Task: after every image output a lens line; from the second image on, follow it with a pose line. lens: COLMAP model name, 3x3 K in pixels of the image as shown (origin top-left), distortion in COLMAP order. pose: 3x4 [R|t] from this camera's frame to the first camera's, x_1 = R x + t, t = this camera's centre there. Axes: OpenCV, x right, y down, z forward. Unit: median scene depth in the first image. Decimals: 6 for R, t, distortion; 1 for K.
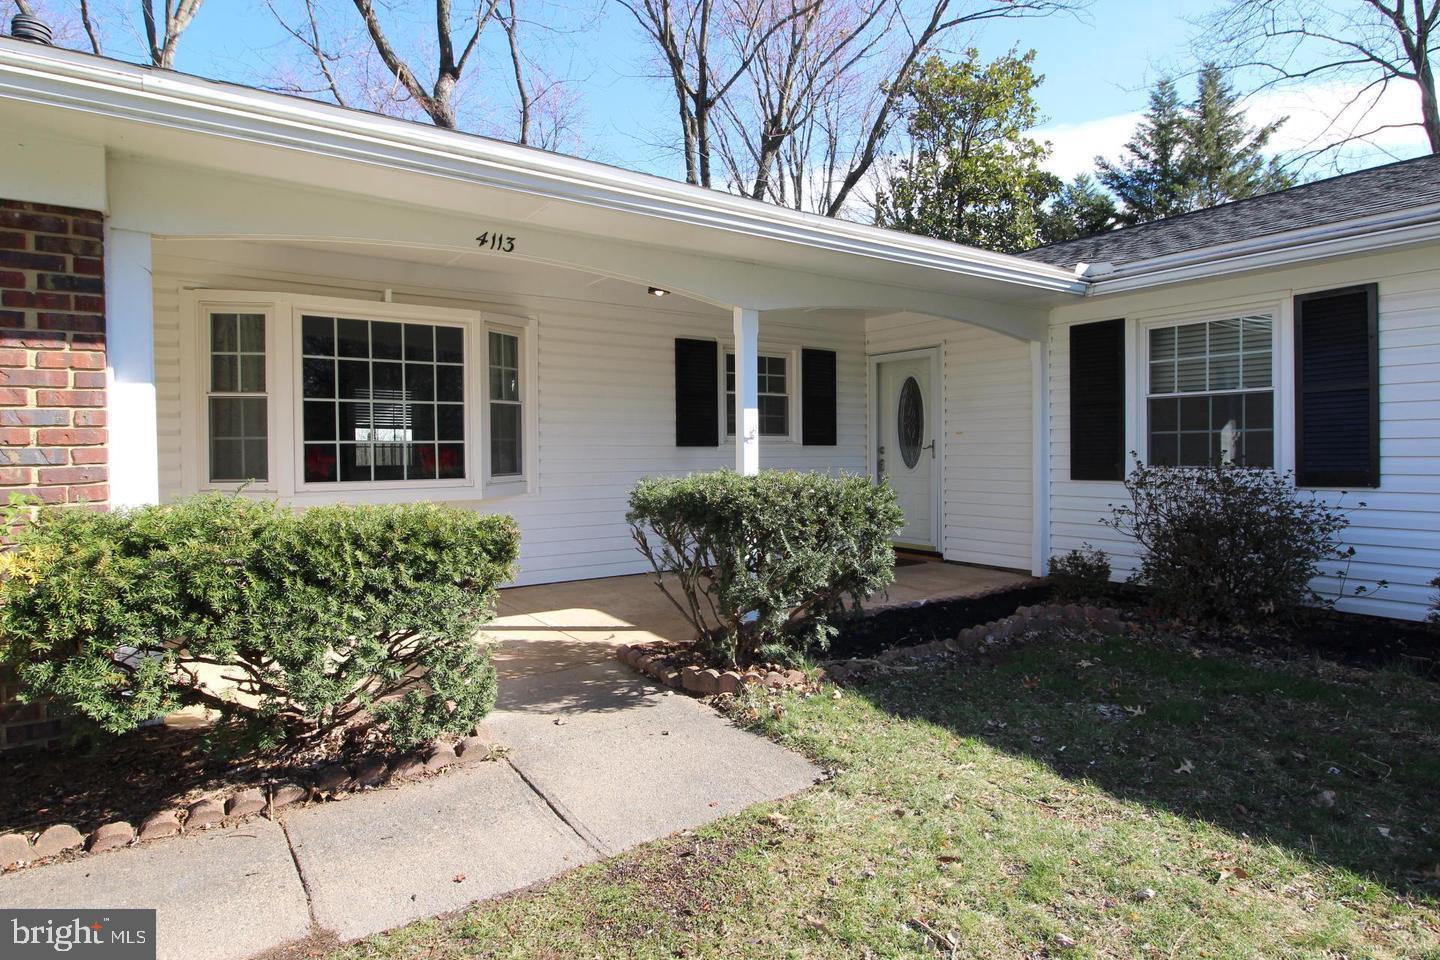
lens RADIAL K [[805.0, 0, 720.0], [0, 805.0, 480.0], [0, 0, 1]] dist [0.000303, -0.000269]
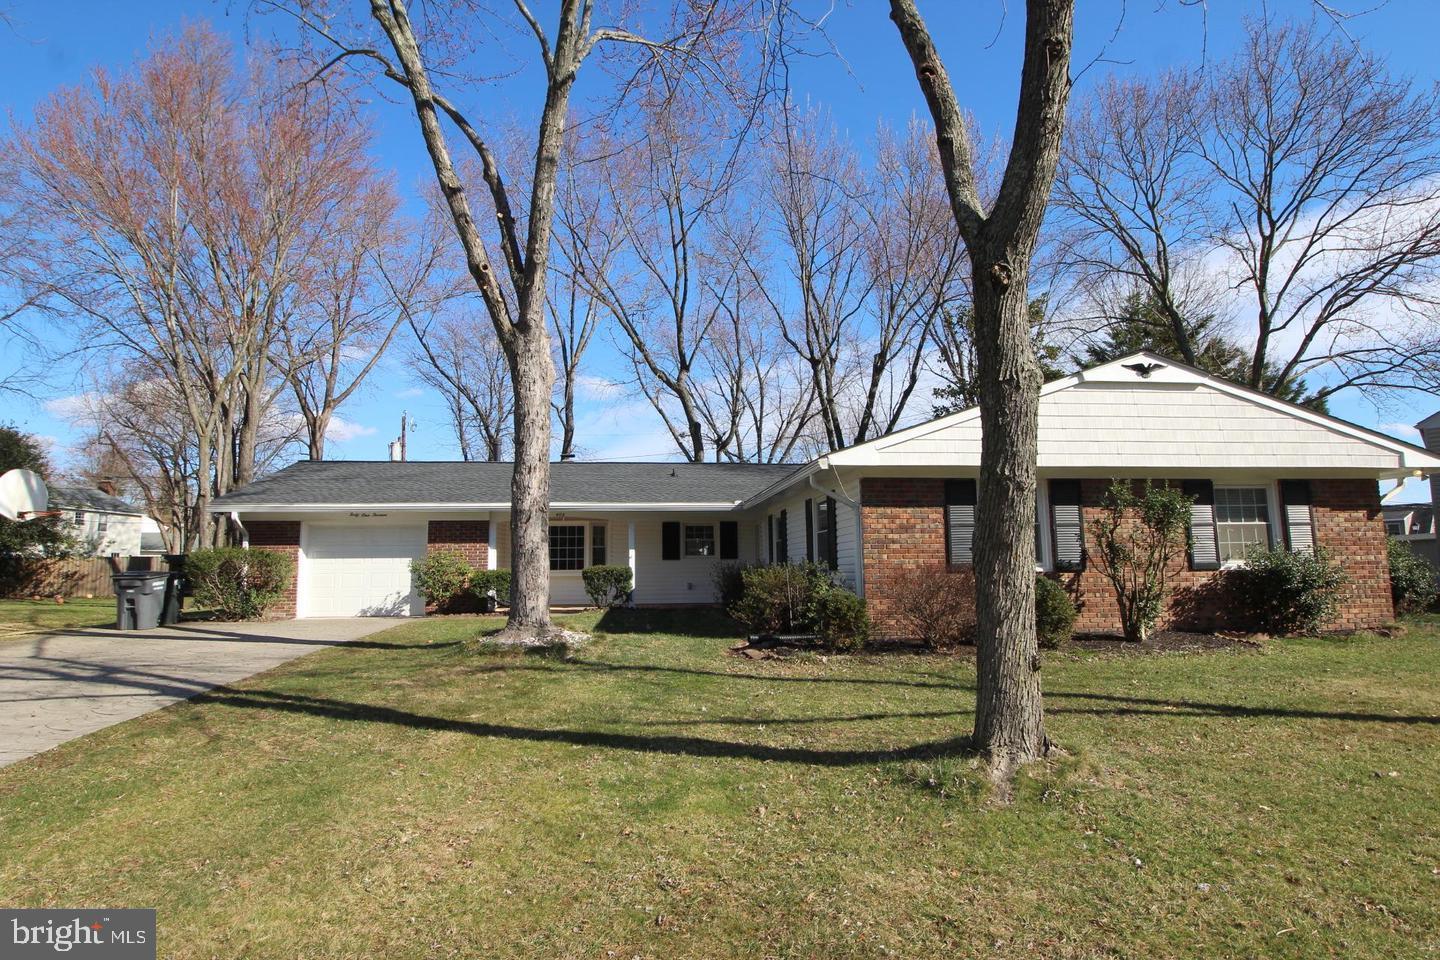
lens RADIAL K [[805.0, 0, 720.0], [0, 805.0, 480.0], [0, 0, 1]] dist [0.000303, -0.000269]
pose [[0.876657, -0.055583, -0.477894, 1.812384], [-0.012775, 0.990265, -0.138611, 0.087303], [0.480946, 0.127619, 0.867412, -1.707342]]
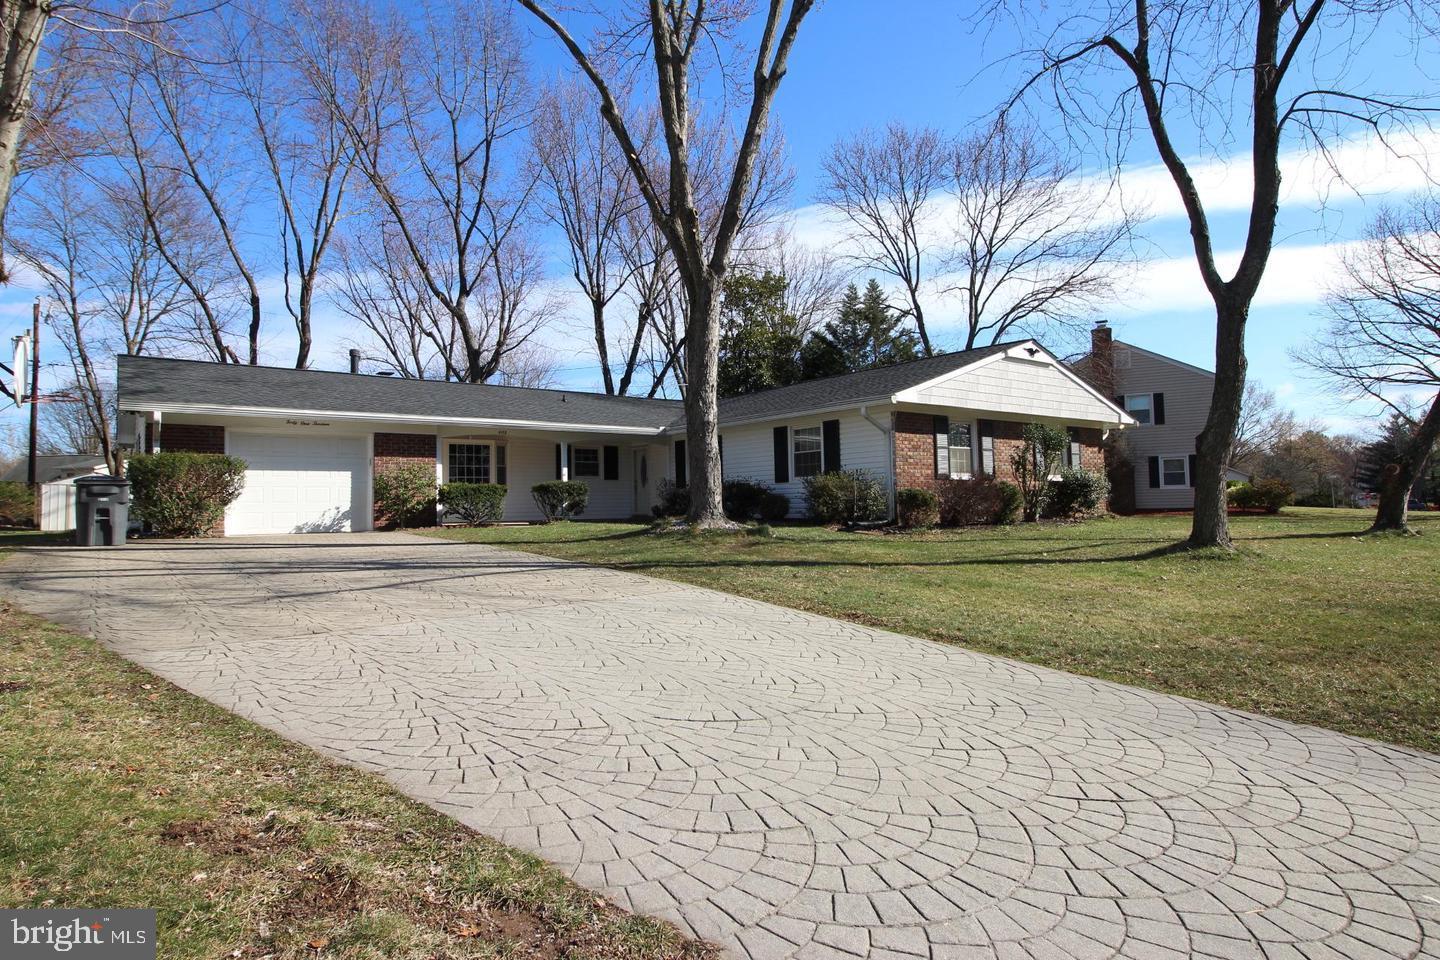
lens RADIAL K [[797.9, 0, 720.0], [0, 797.9, 480.0], [0, 0, 1]] dist [0.000629, -0.000515]
pose [[0.999301, -0.009286, 0.036208, 0.552853], [0.011718, 0.997648, -0.067537, 0.209719], [-0.035496, 0.067914, 0.997060, -2.470891]]
